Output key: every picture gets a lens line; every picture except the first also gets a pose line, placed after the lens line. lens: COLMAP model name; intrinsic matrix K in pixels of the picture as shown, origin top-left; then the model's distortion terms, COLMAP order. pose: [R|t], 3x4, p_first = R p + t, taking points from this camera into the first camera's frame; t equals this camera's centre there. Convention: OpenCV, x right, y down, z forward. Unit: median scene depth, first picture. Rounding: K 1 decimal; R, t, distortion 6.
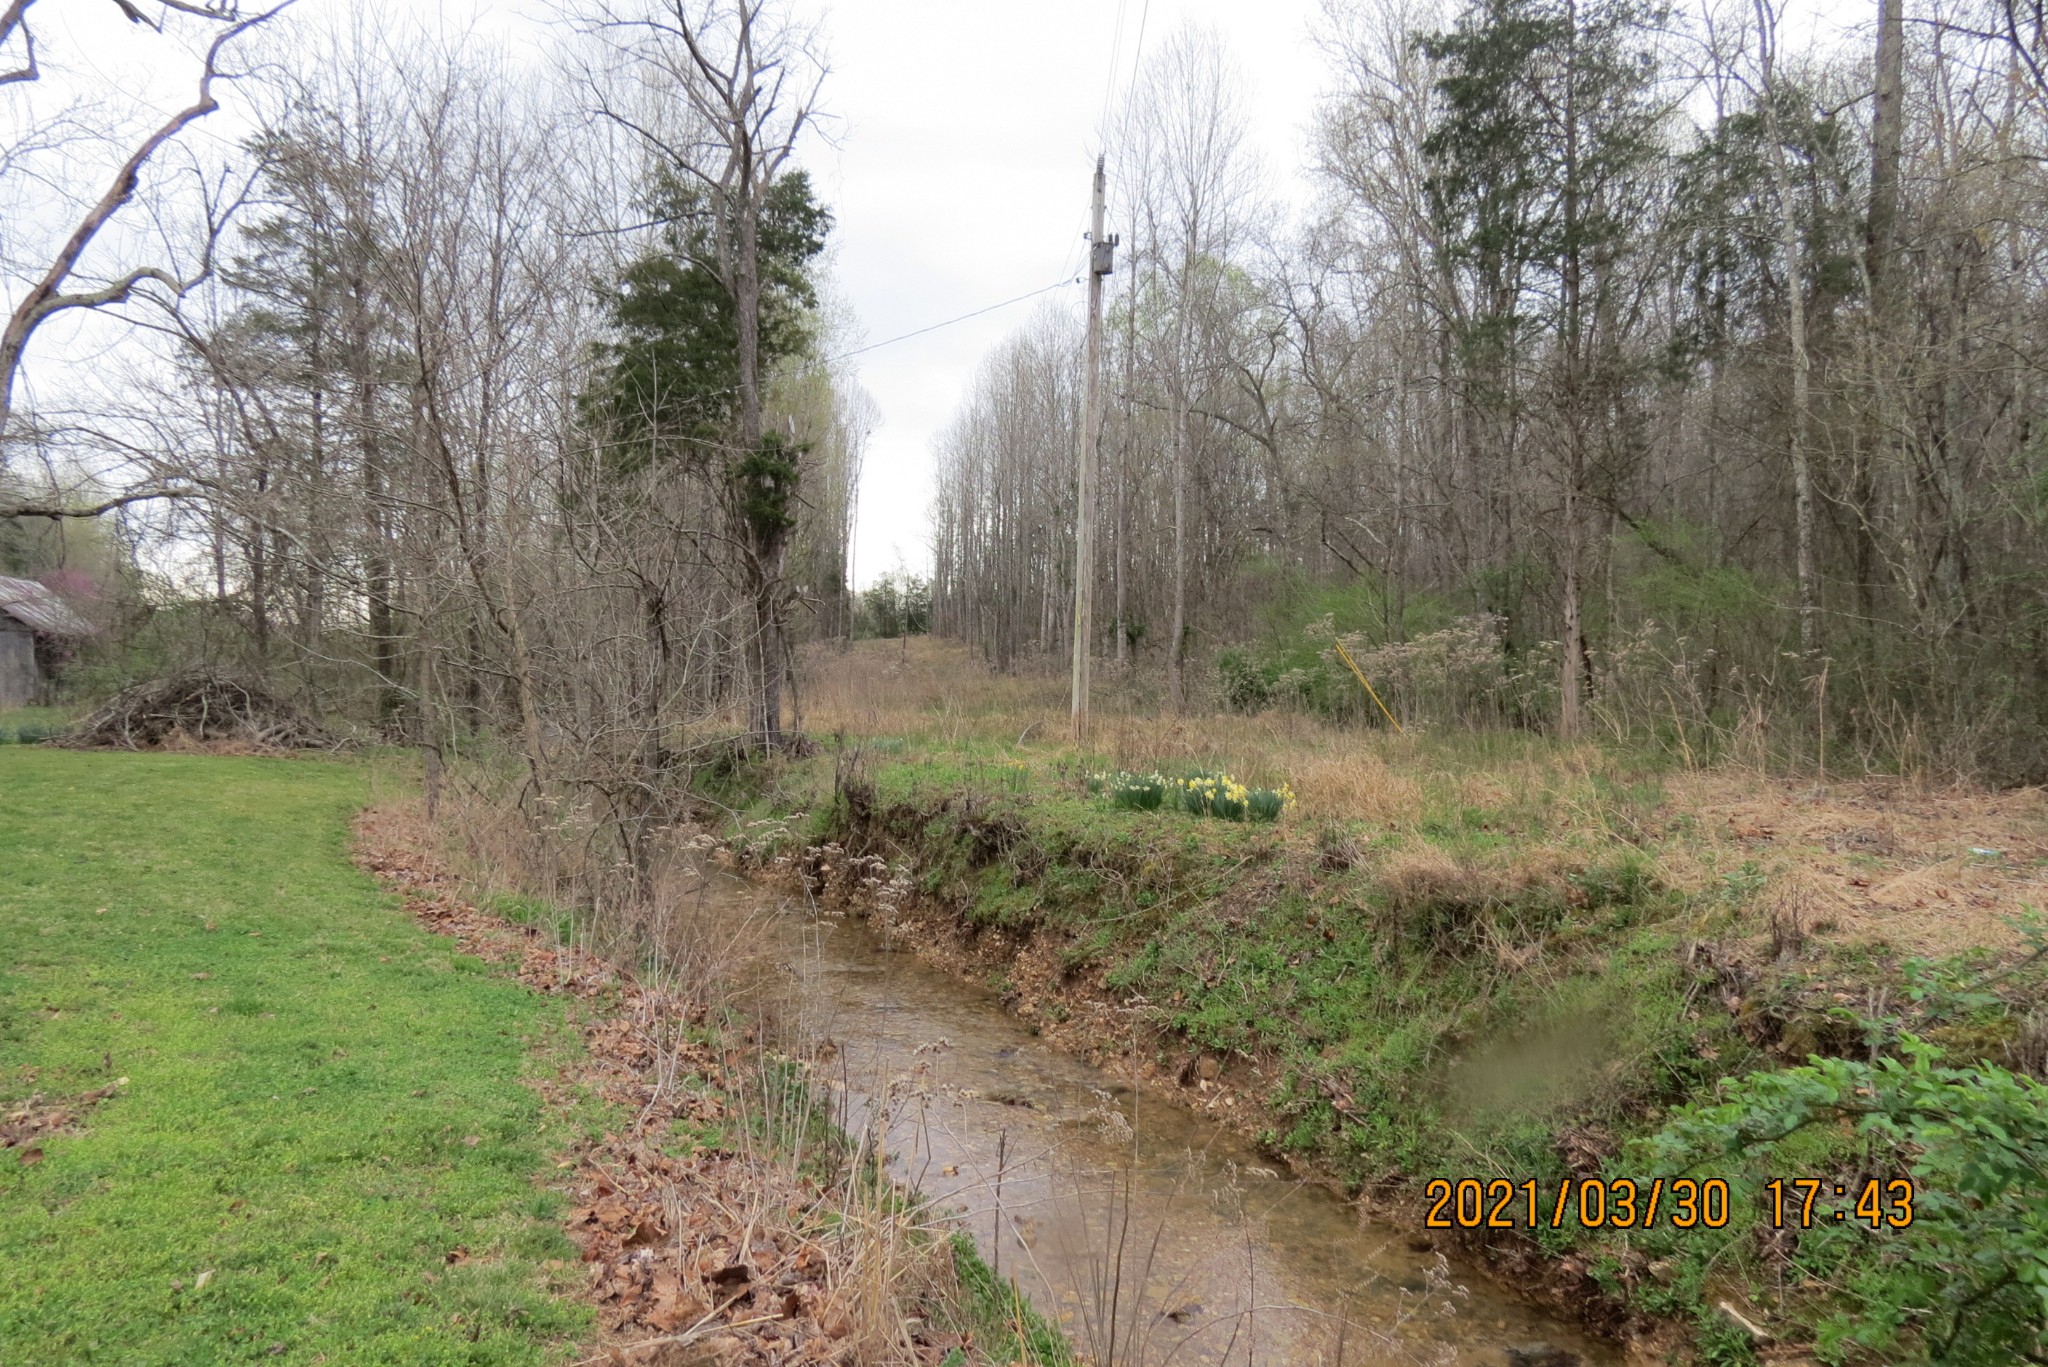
lens RADIAL K [[1463.7, 0, 1026.8], [0, 1463.7, 680.2], [0, 0, 1]] dist [-0.023523, 0.007177]
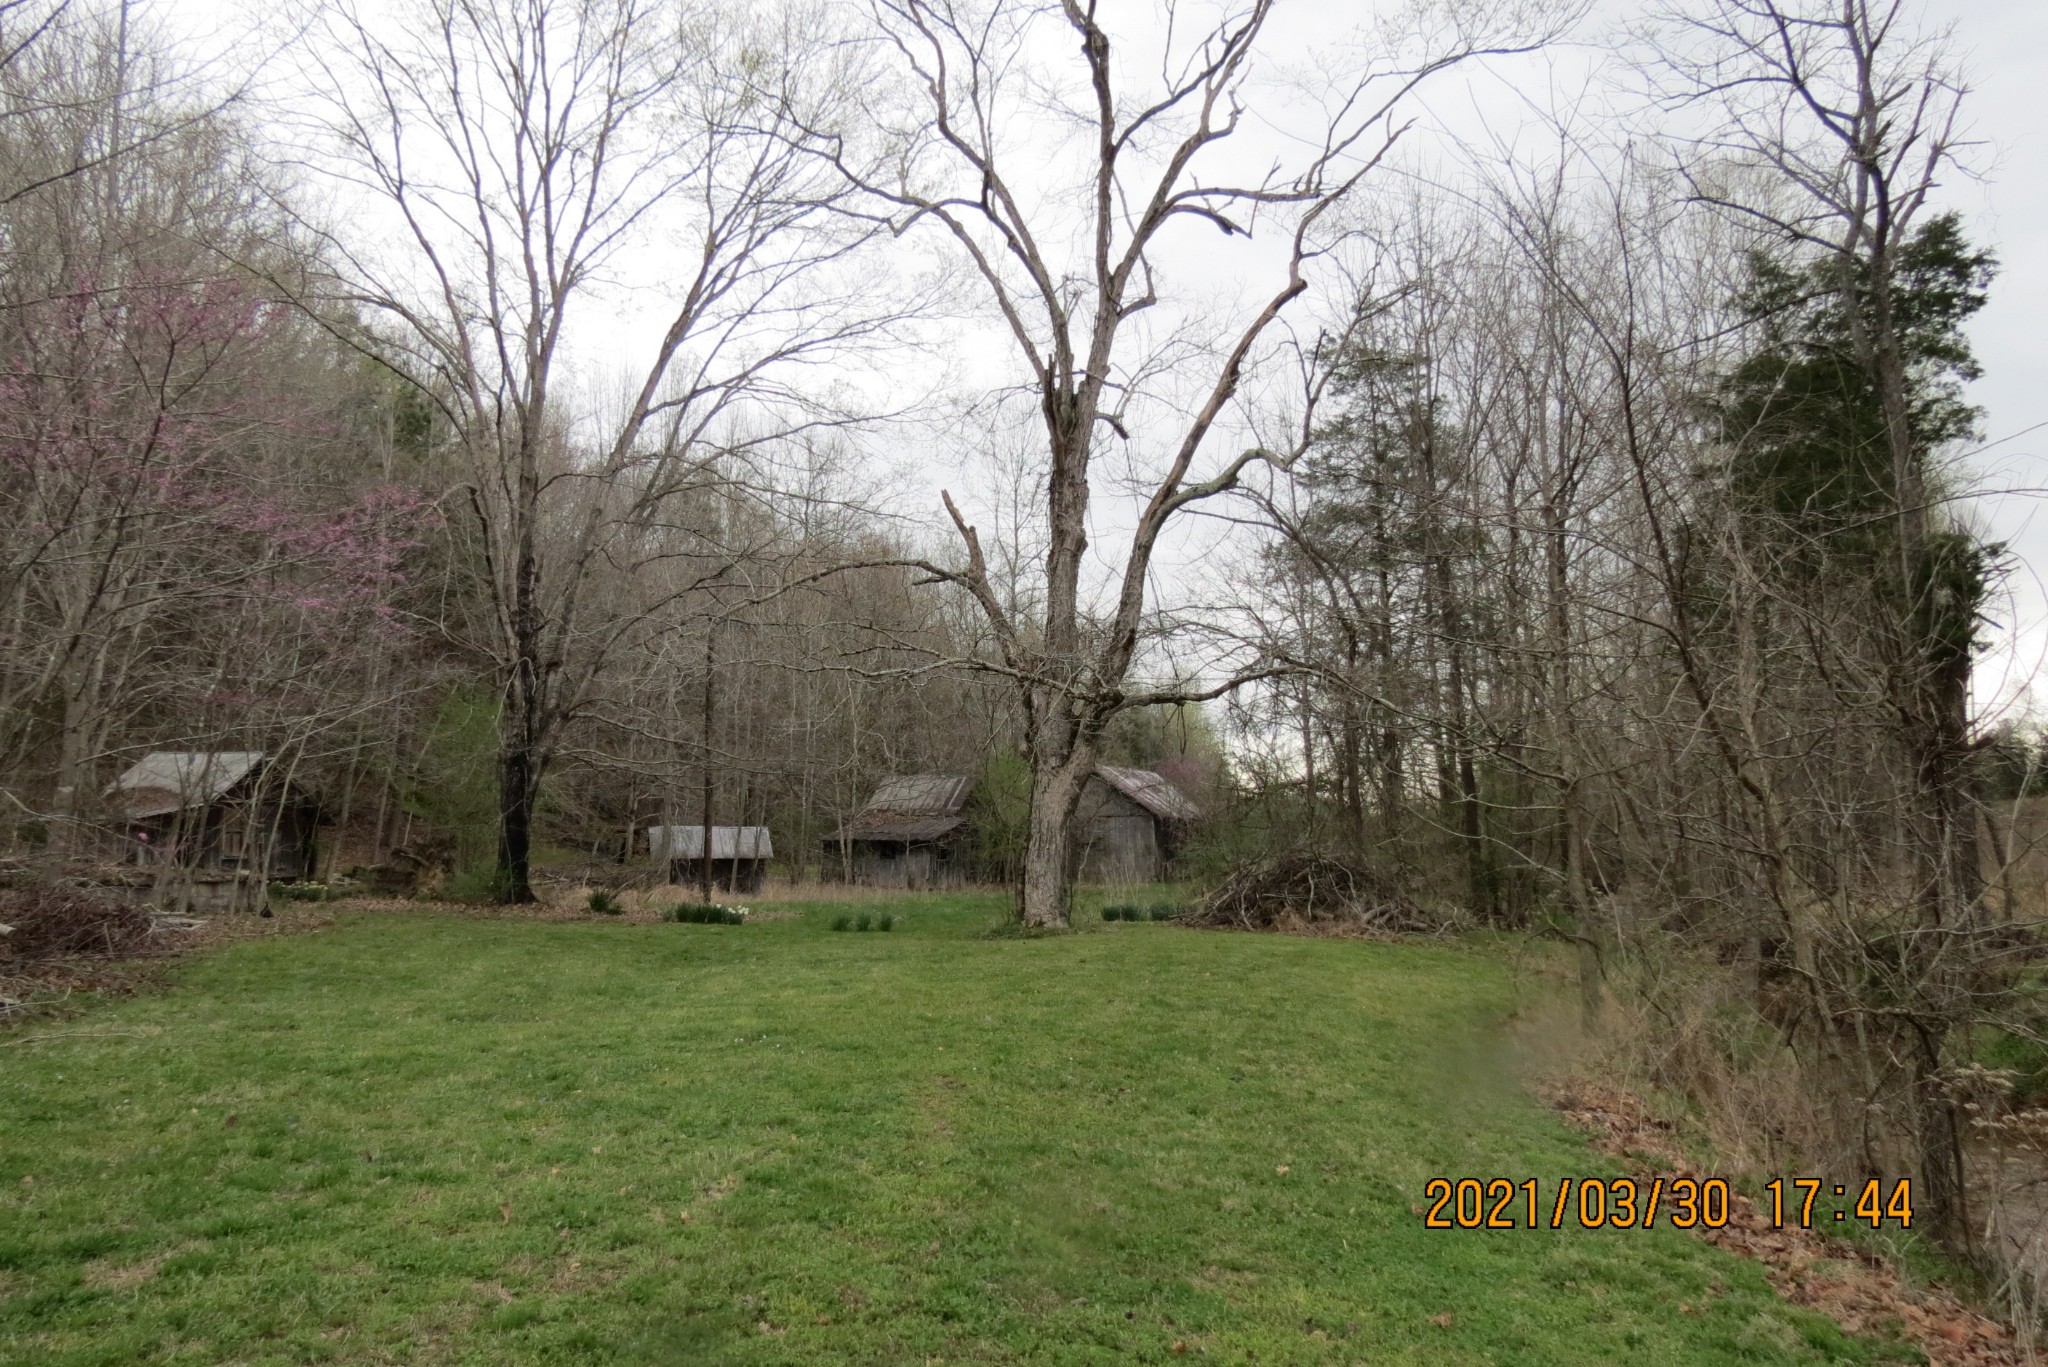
lens RADIAL K [[1463.7, 0, 1022.0], [0, 1463.7, 681.2], [0, 0, 1]] dist [-0.023523, 0.007177]
pose [[0.773111, -0.083302, -0.628777, -0.078455], [0.008874, 0.992662, -0.120598, -0.001925], [0.634209, 0.087656, 0.768176, 0.097976]]
